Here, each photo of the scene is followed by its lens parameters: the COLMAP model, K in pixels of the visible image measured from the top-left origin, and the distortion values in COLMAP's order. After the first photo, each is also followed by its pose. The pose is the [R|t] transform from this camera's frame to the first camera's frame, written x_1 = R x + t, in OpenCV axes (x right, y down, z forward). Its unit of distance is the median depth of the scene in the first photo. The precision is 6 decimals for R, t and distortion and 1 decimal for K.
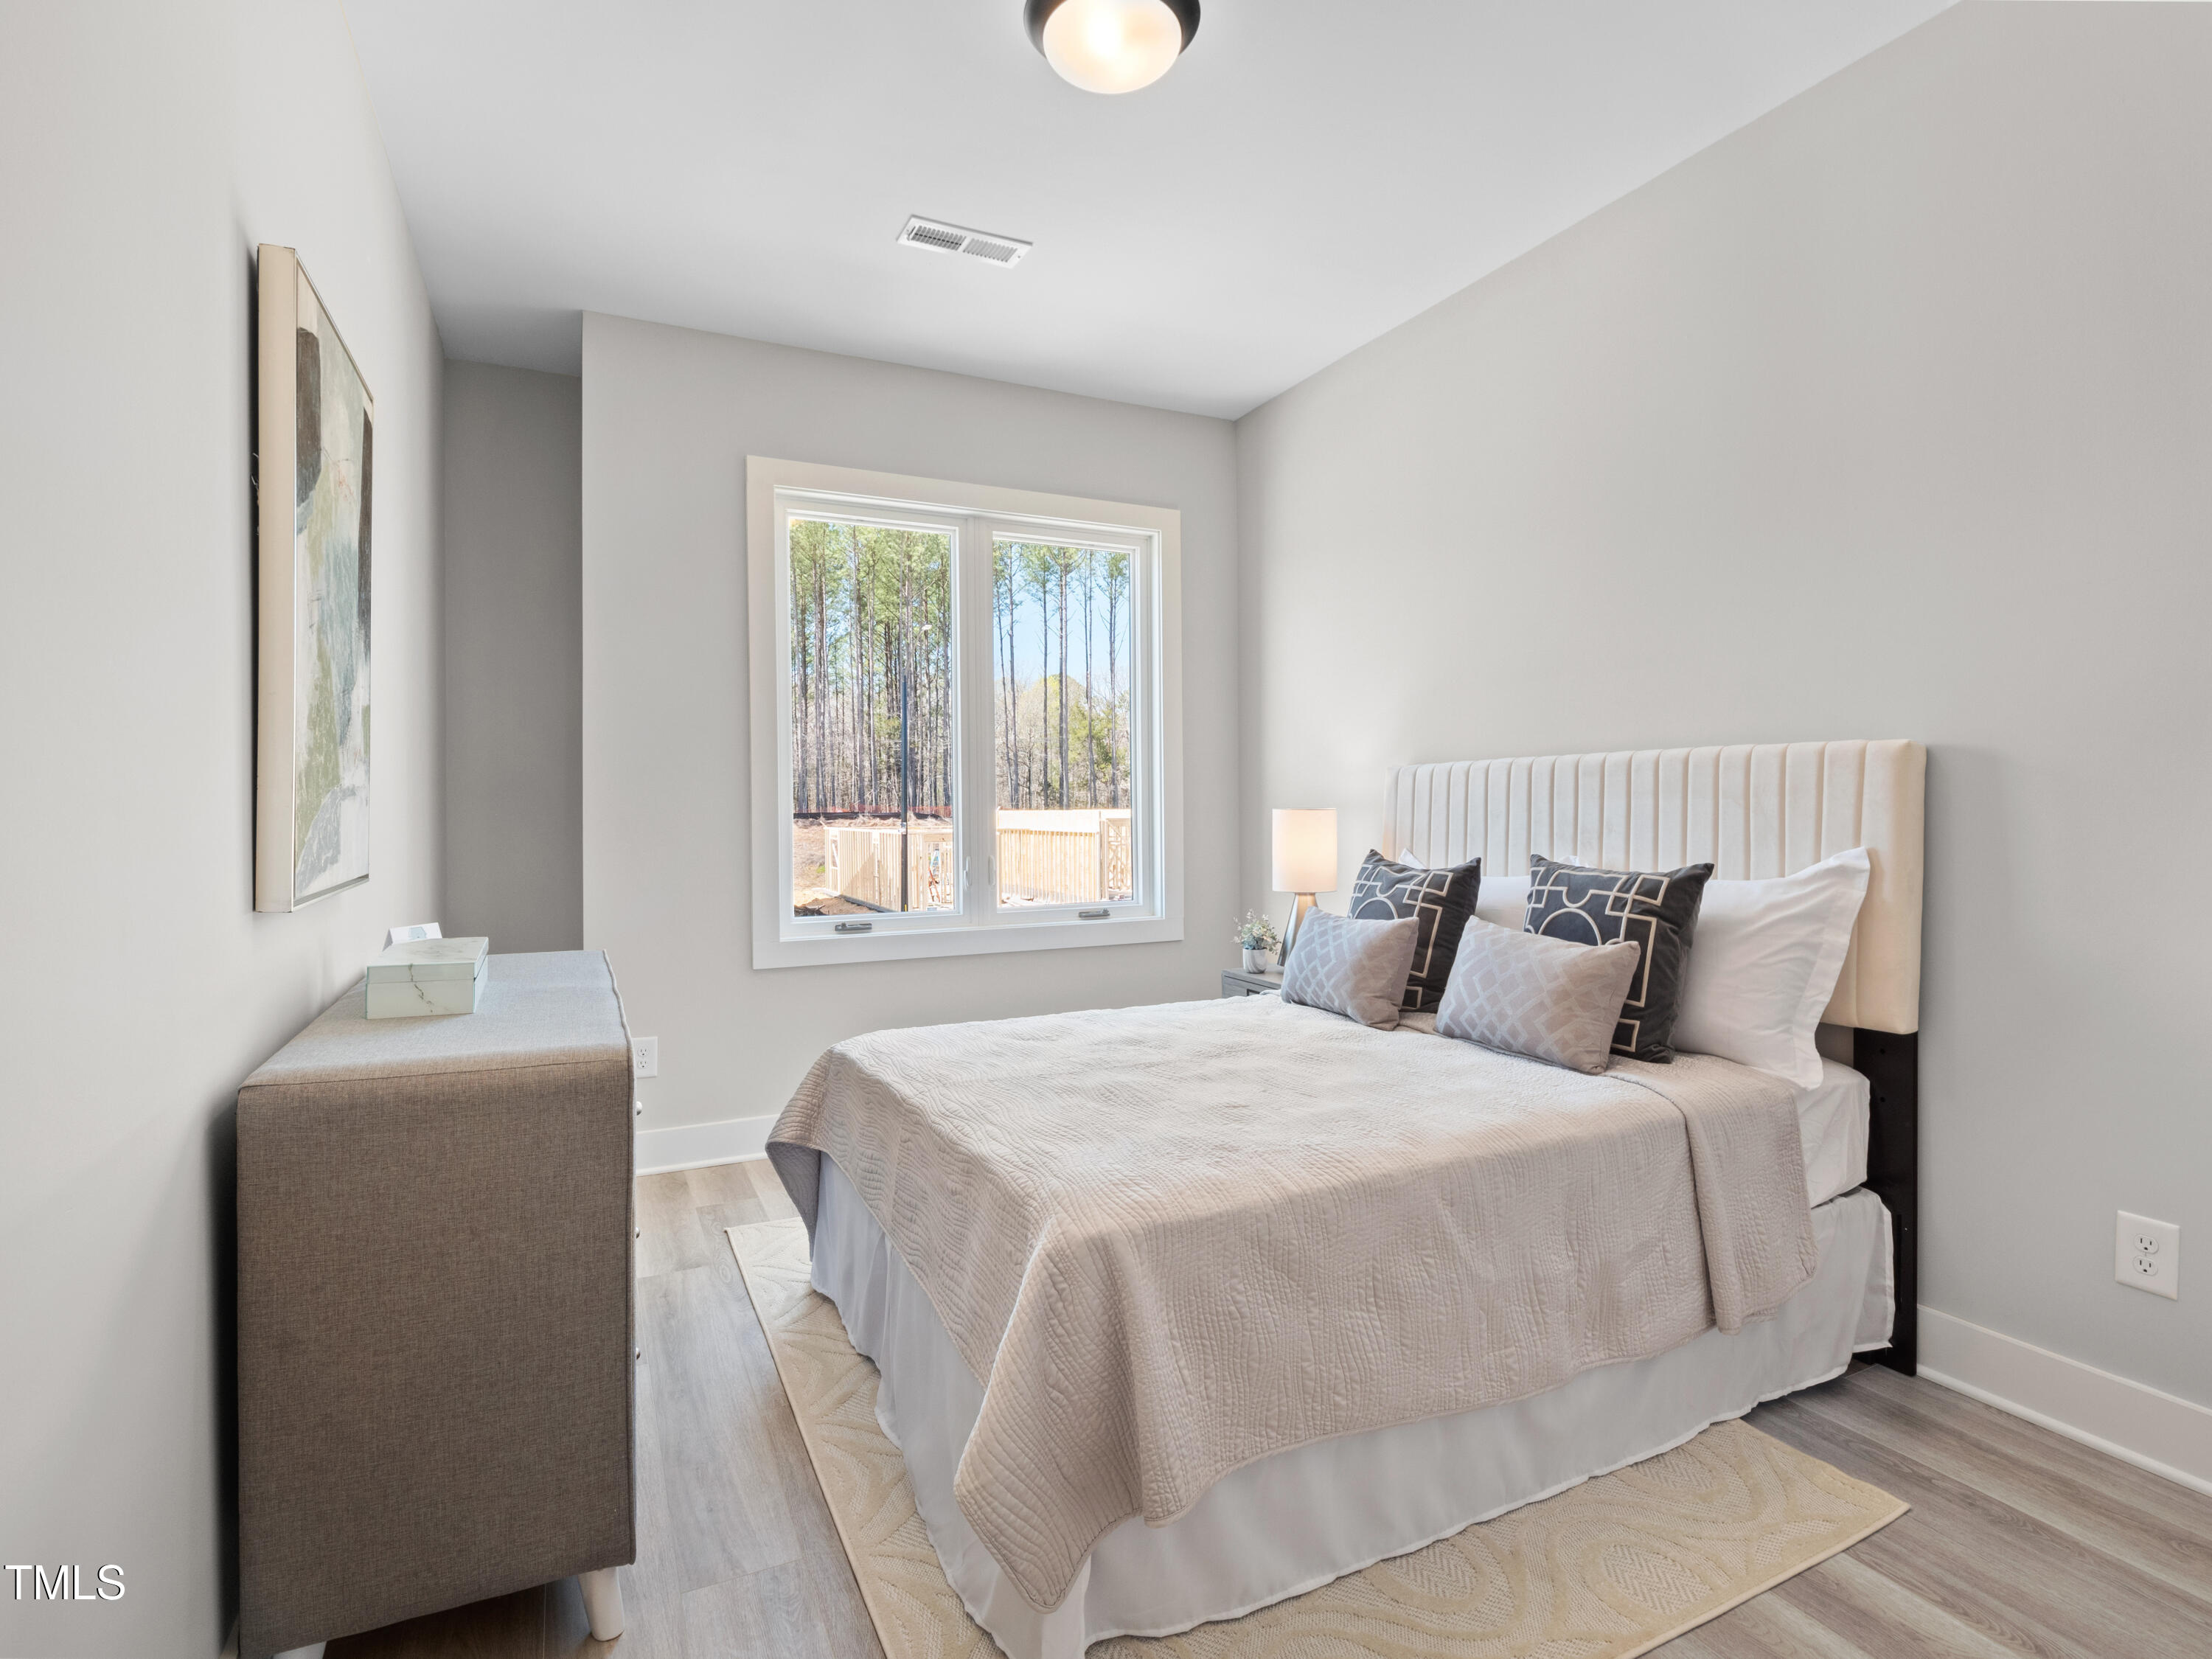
lens RADIAL K [[1085.2, 0, 1100.1], [0, 1085.2, 831.2], [0, 0, 1]] dist [-0.004054, -0.005655]
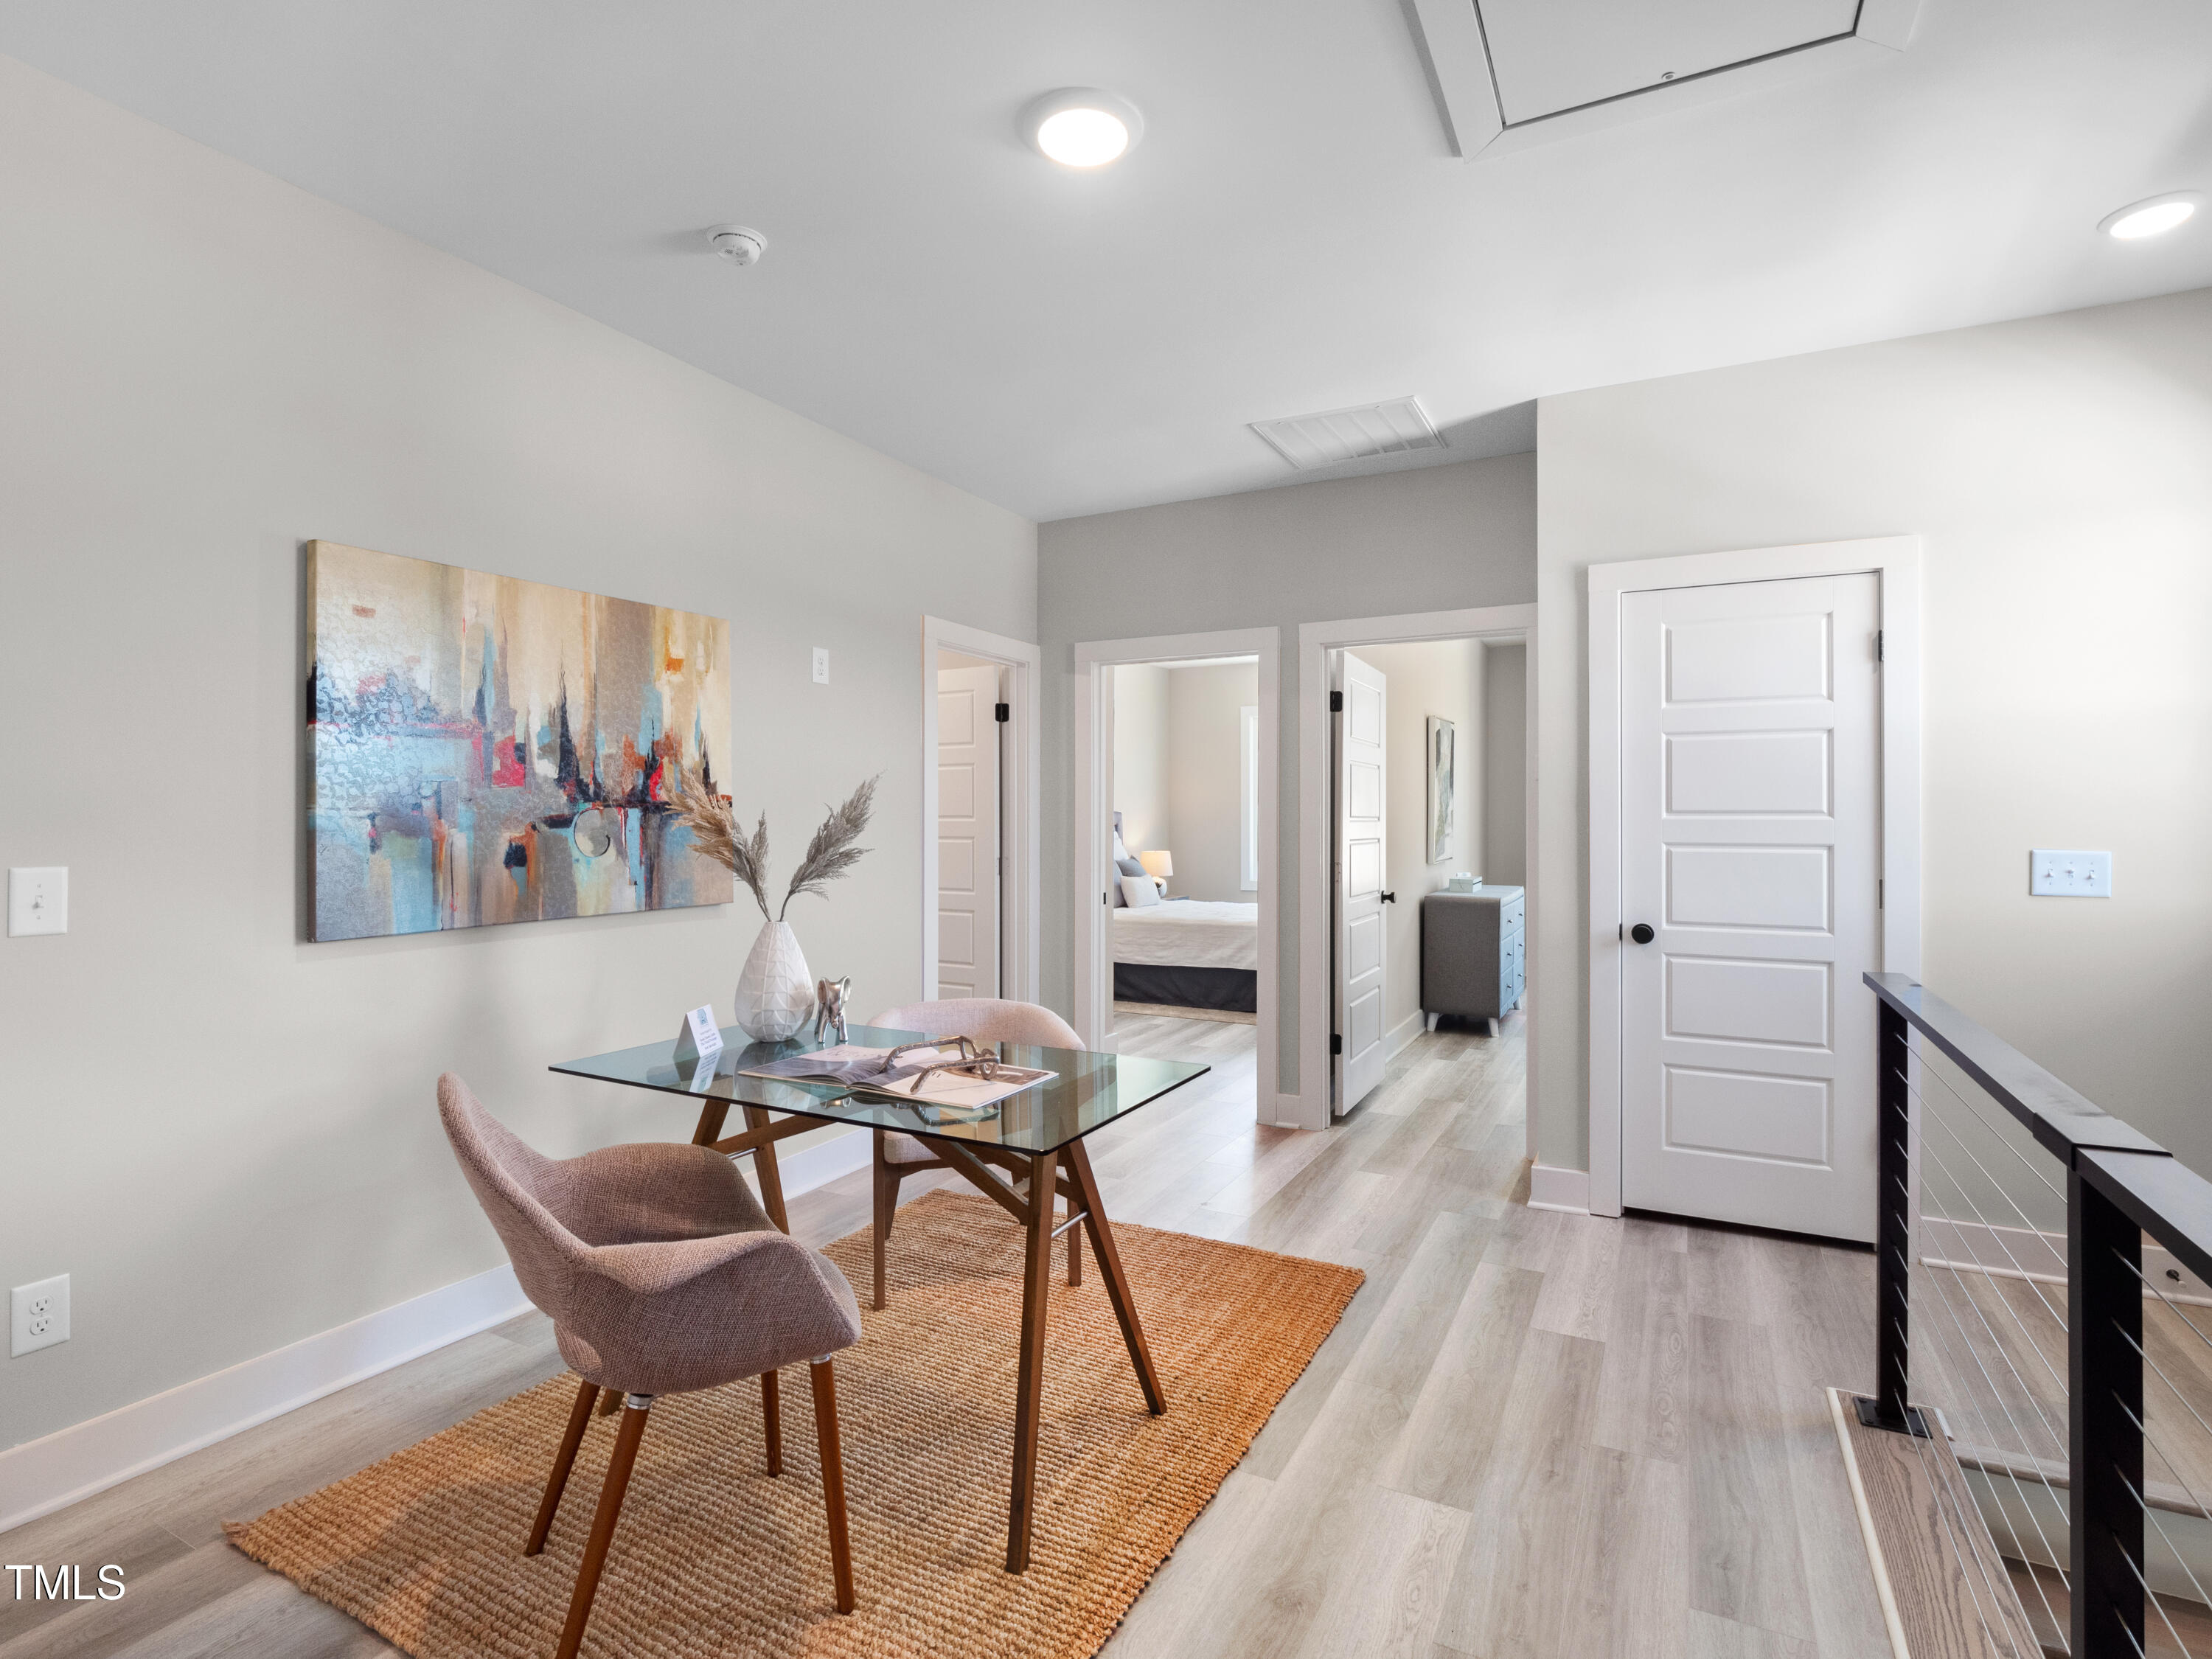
lens RADIAL K [[1085.2, 0, 1095.6], [0, 1085.2, 825.8], [0, 0, 1]] dist [-0.004054, -0.005655]
pose [[0.584677, -0.004323, -0.811255, 2.079715], [-0.010329, 0.999865, -0.012773, -0.006197], [0.811201, 0.015847, 0.584553, -2.772263]]
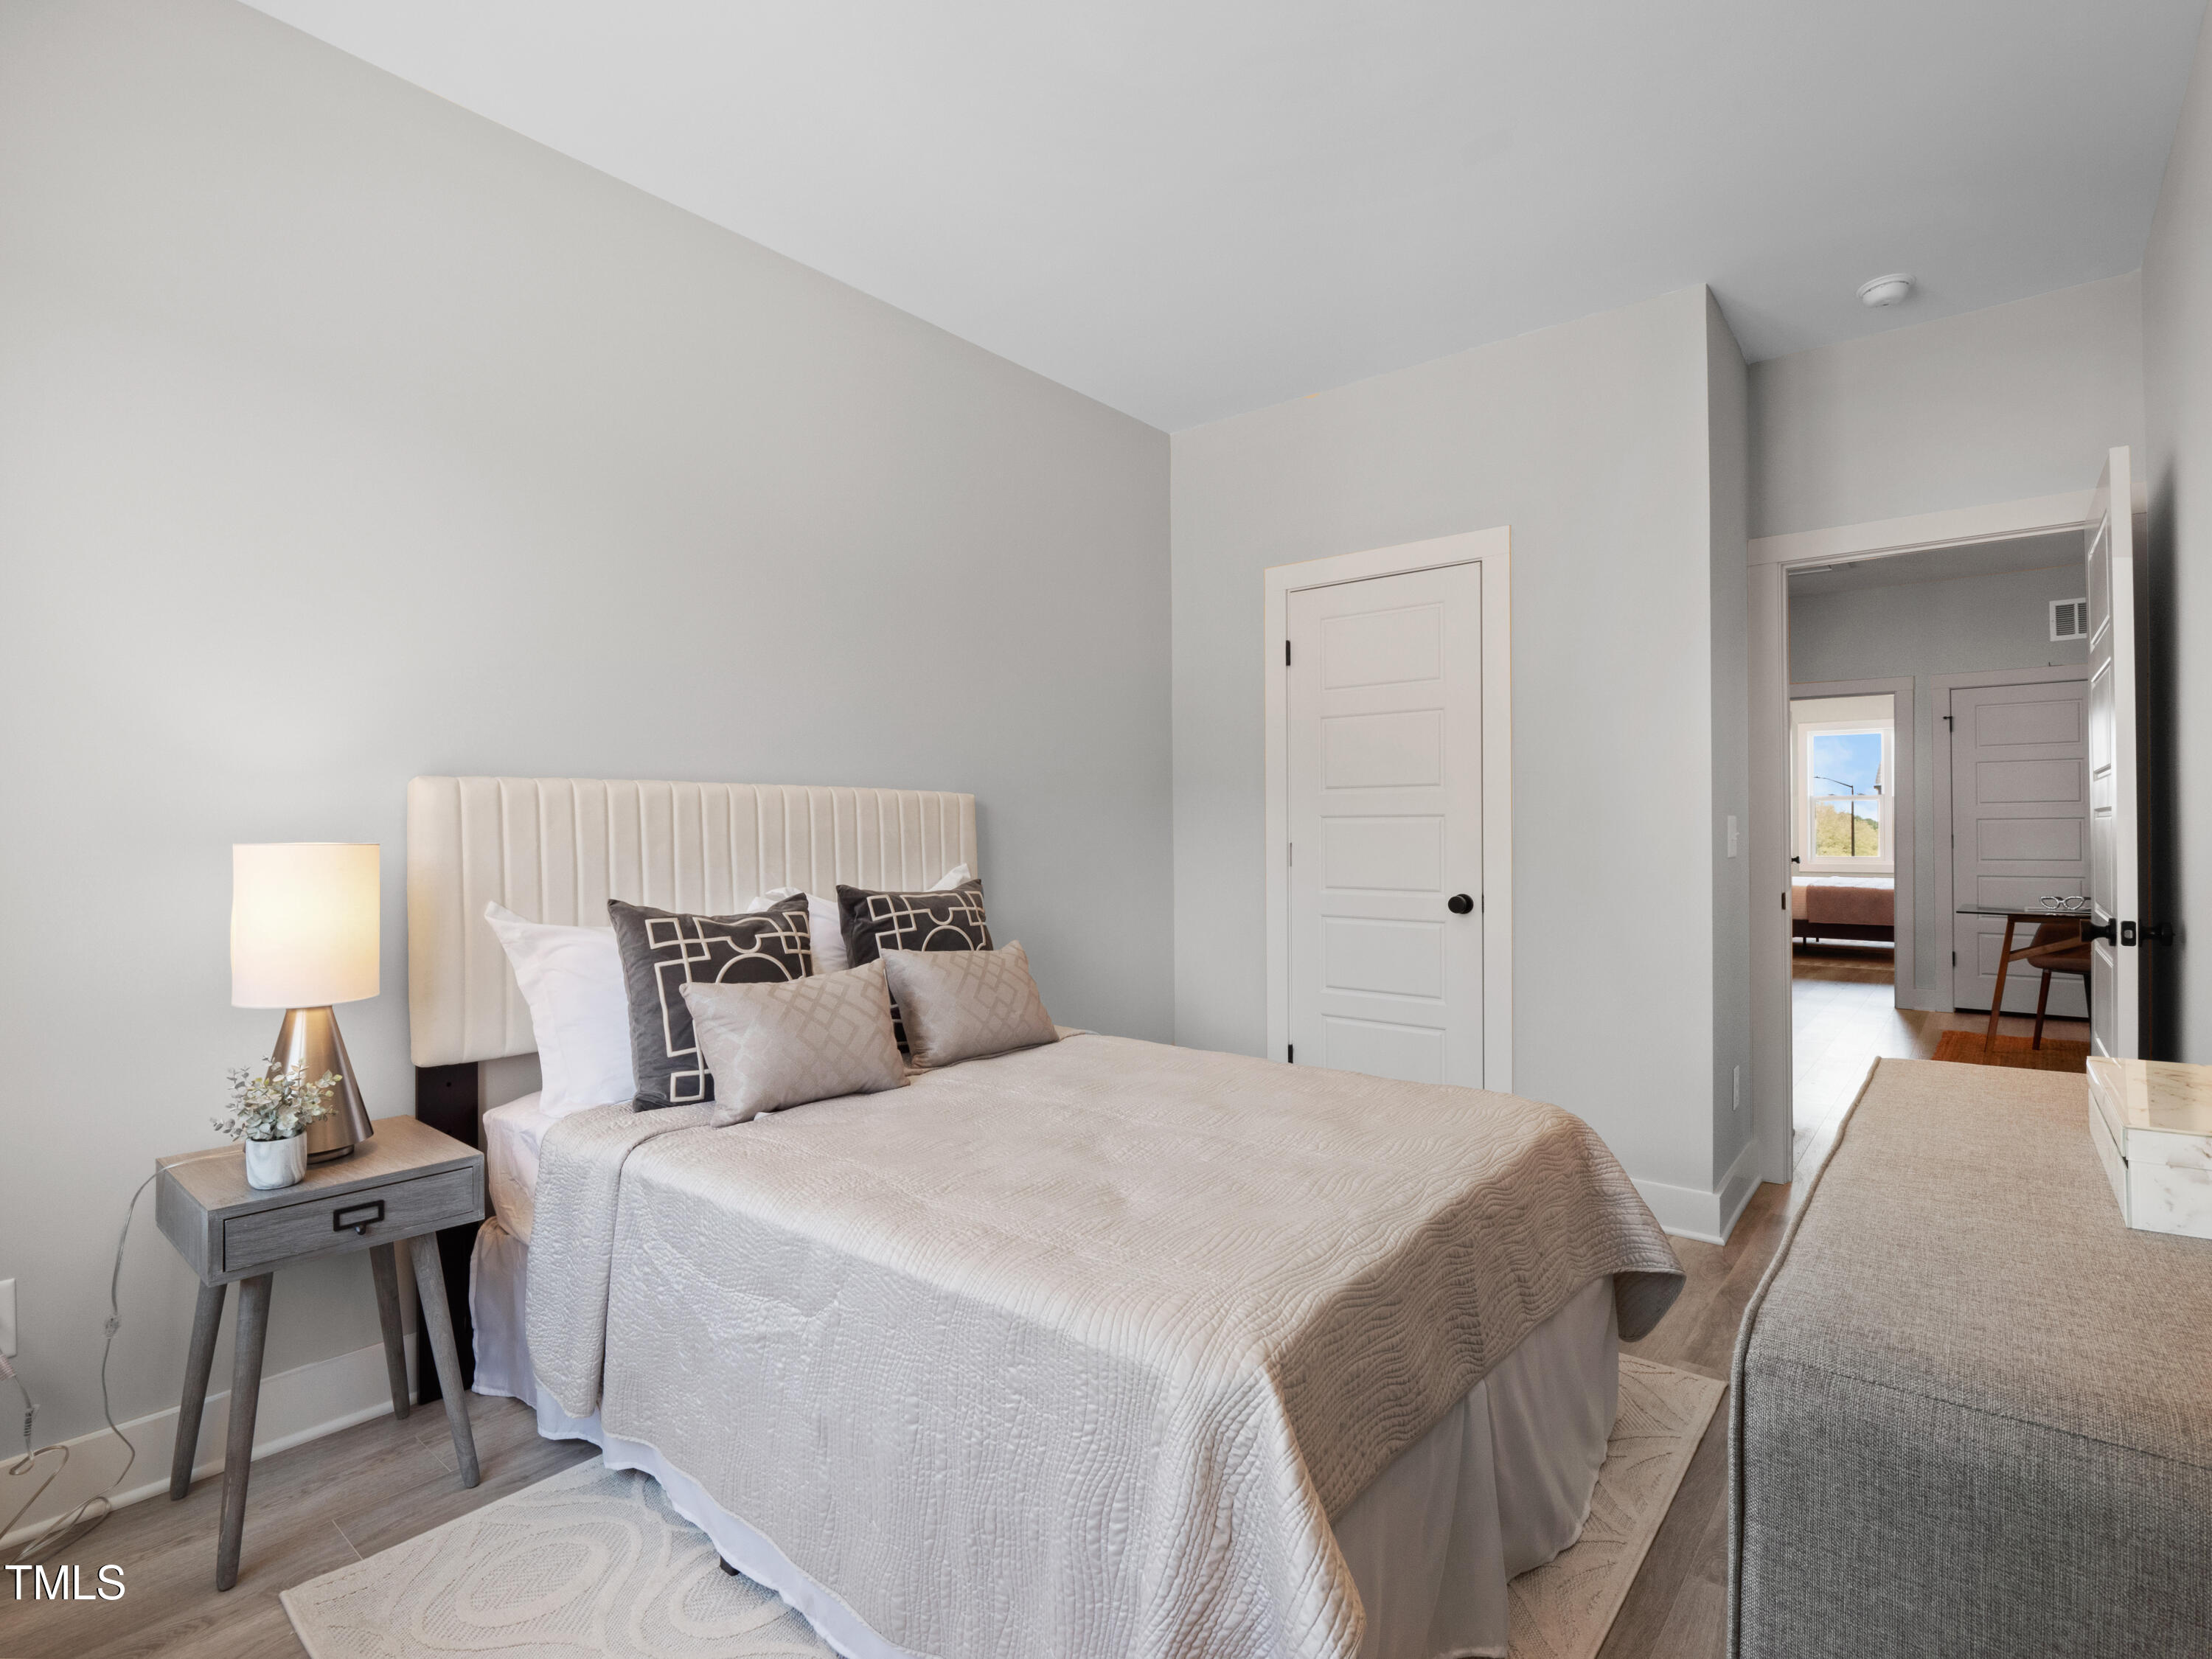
lens RADIAL K [[1085.2, 0, 1102.5], [0, 1085.2, 833.9], [0, 0, 1]] dist [-0.004054, -0.005655]
pose [[-0.410234, -0.003039, 0.911975, -0.402541], [0.016966, 0.999796, 0.010964, -0.025085], [-0.911823, 0.019970, -0.410098, 0.783648]]
